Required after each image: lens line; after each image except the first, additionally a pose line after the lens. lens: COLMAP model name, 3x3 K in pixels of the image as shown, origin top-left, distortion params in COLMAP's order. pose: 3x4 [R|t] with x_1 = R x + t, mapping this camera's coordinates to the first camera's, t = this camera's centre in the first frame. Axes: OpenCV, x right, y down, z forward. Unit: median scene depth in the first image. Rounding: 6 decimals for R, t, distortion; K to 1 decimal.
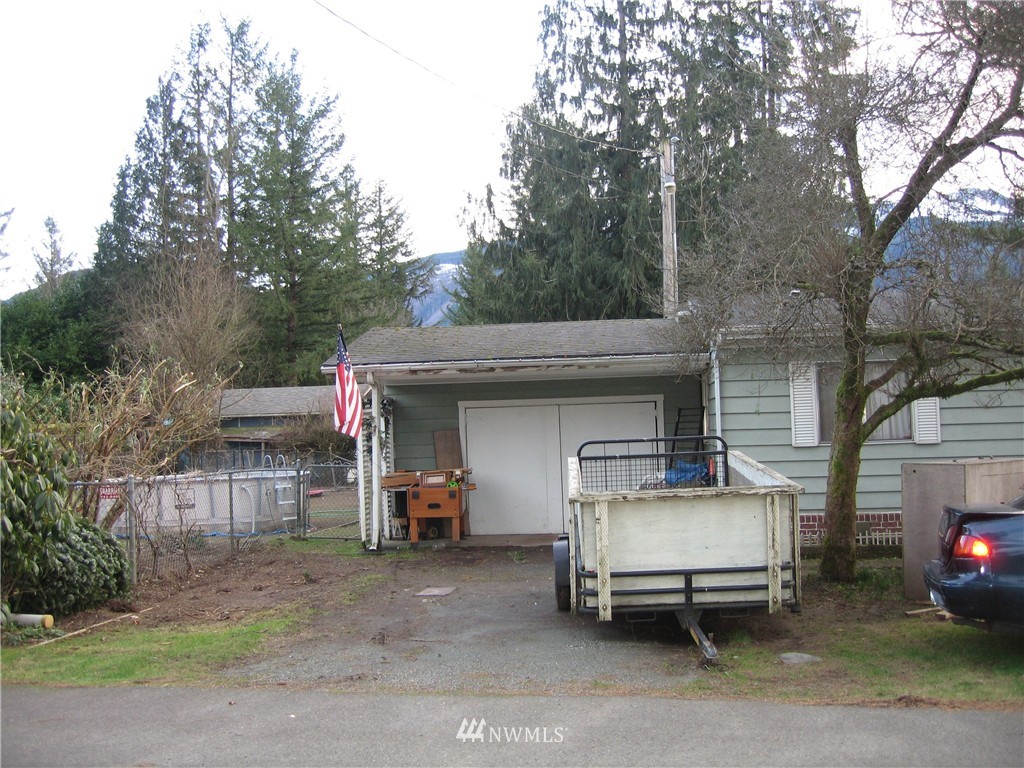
lens RADIAL K [[1090.3, 0, 512.0], [0, 1090.3, 384.0], [0, 0, 1]] dist [-0.093790, -0.011570]
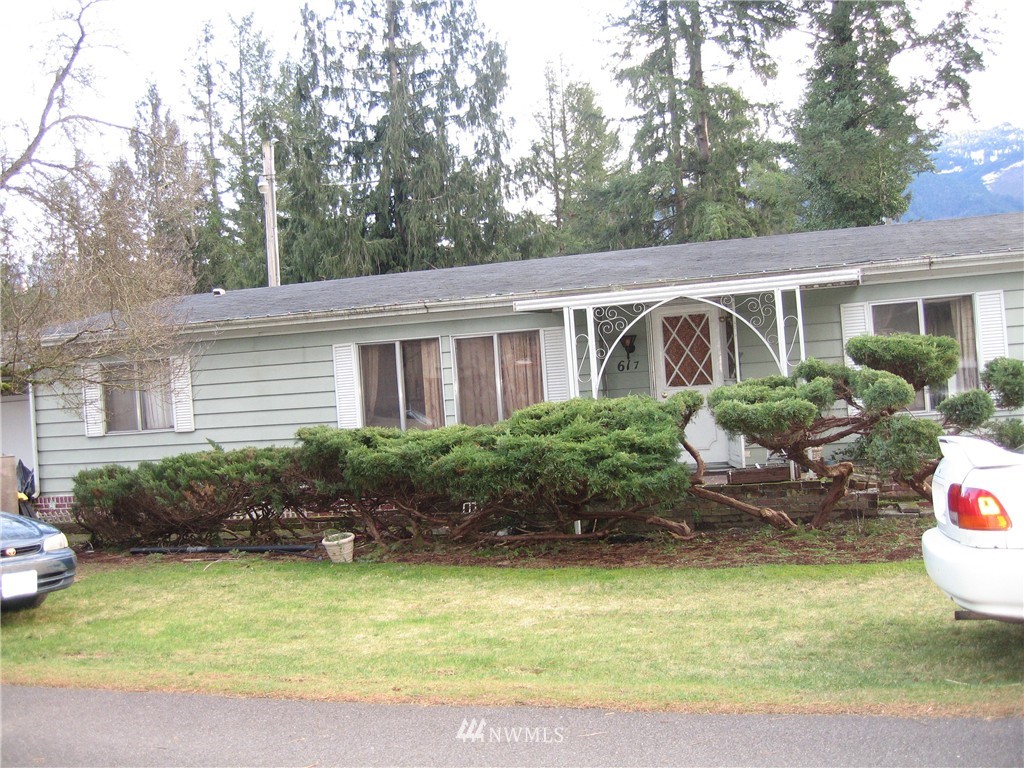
lens RADIAL K [[1090.3, 0, 512.0], [0, 1090.3, 384.0], [0, 0, 1]] dist [-0.093790, -0.011570]
pose [[0.987101, -0.036444, -0.155894, 0.601437], [0.042756, 0.998388, 0.037323, -0.014930], [0.154282, -0.043506, 0.987068, -0.046111]]
